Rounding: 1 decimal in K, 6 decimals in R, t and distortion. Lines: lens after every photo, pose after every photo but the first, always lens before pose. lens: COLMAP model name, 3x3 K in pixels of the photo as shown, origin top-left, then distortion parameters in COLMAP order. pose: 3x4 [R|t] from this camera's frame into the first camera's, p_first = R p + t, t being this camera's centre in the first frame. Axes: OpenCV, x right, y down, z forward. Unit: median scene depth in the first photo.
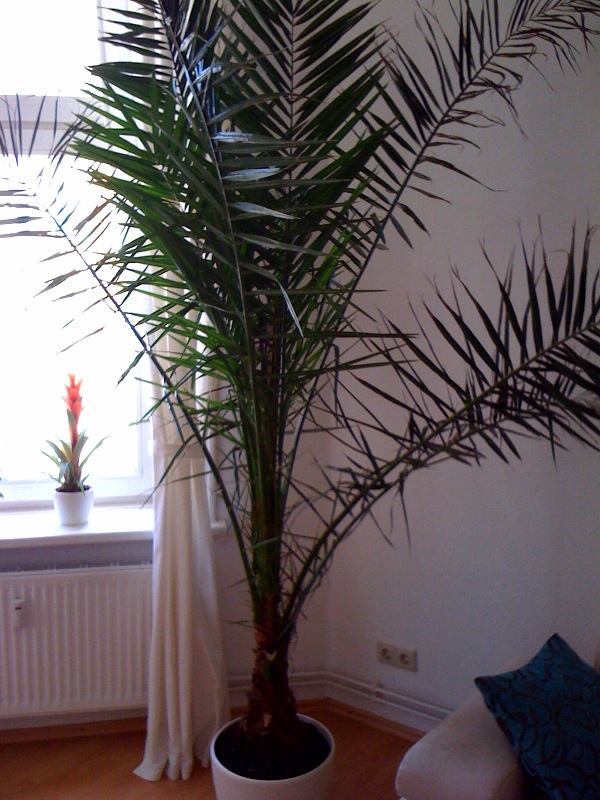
lens RADIAL K [[914.6, 0, 301.2], [0, 914.6, 412.7], [0, 0, 1]] dist [0.171334, -0.519254]
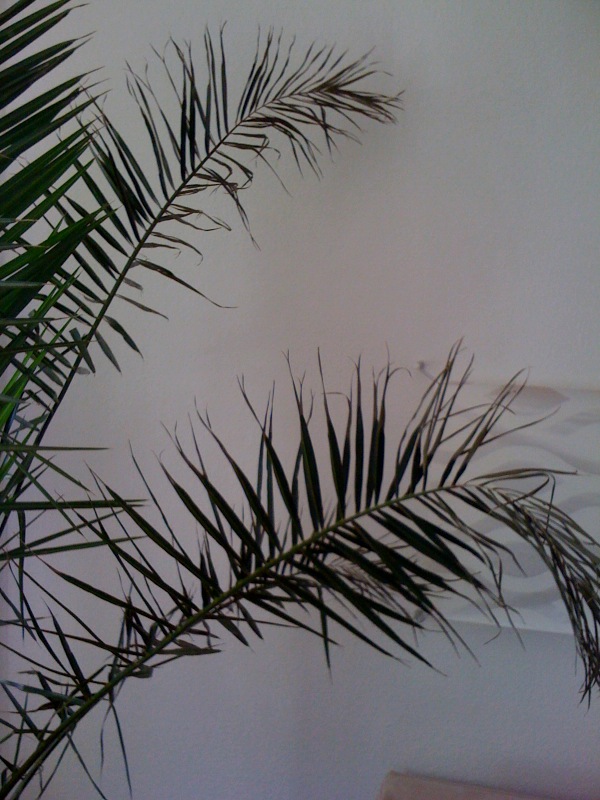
lens RADIAL K [[914.6, 0, 301.2], [0, 914.6, 412.7], [0, 0, 1]] dist [0.171334, -0.519254]
pose [[0.940678, 0.003825, 0.339279, -0.000806], [0.033112, 0.994129, -0.103014, -0.065408], [-0.337681, 0.108138, 0.935028, 0.246498]]
